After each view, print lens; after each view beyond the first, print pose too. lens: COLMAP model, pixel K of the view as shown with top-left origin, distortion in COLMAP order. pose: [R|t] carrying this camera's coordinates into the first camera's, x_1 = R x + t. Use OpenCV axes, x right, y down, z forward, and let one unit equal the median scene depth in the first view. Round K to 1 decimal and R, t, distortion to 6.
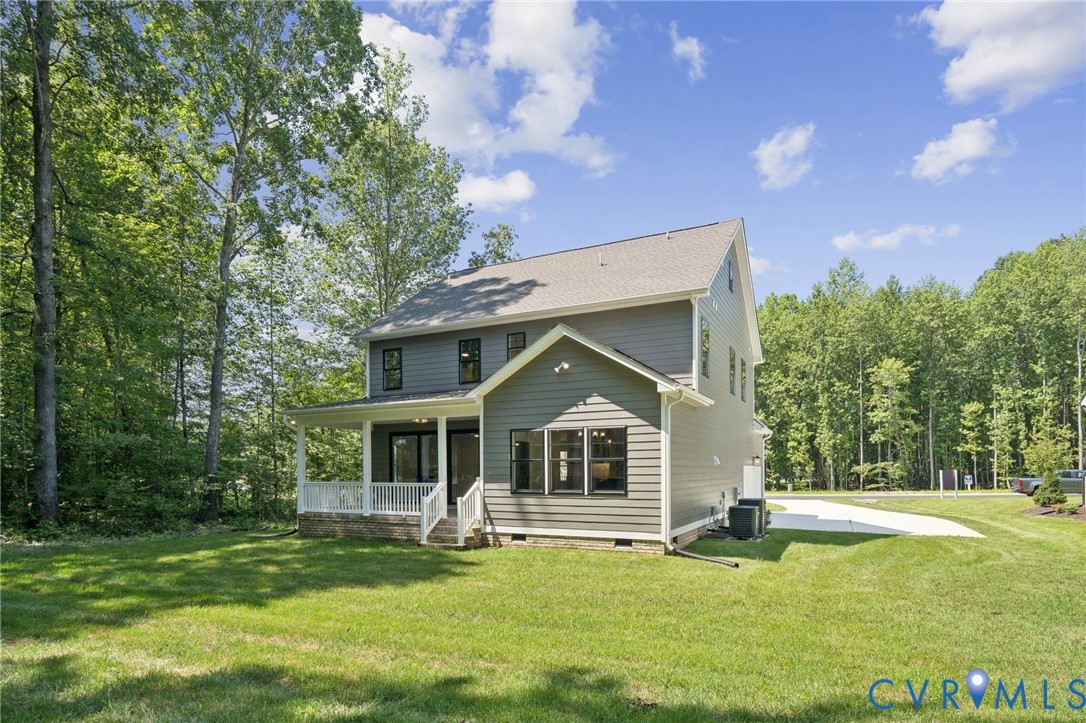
lens RADIAL K [[561.7, 0, 543.3], [0, 561.7, 390.9], [0, 0, 1]] dist [-0.000849, 0.000819]
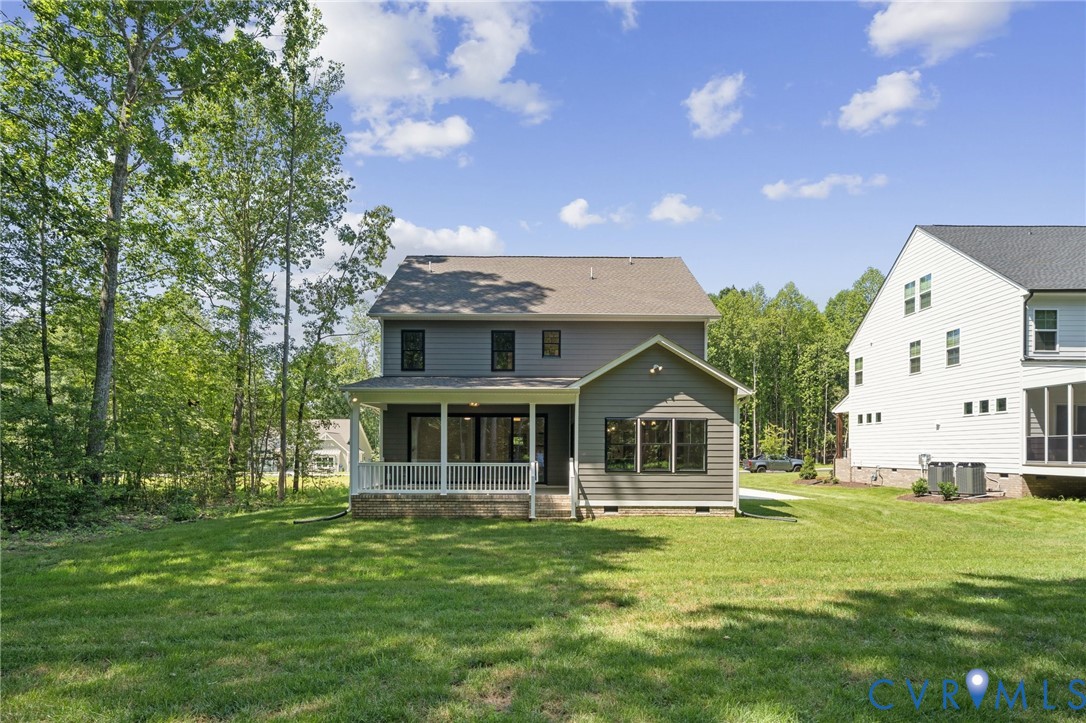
lens RADIAL K [[534.4, 0, 543.1], [0, 534.4, 361.4], [0, 0, 1]] dist [0.006150, -0.000073]
pose [[0.899110, 0.081452, 0.430077, -0.674900], [-0.069621, 0.996638, -0.043205, 0.009183], [-0.432150, 0.008904, 0.901758, 0.043151]]
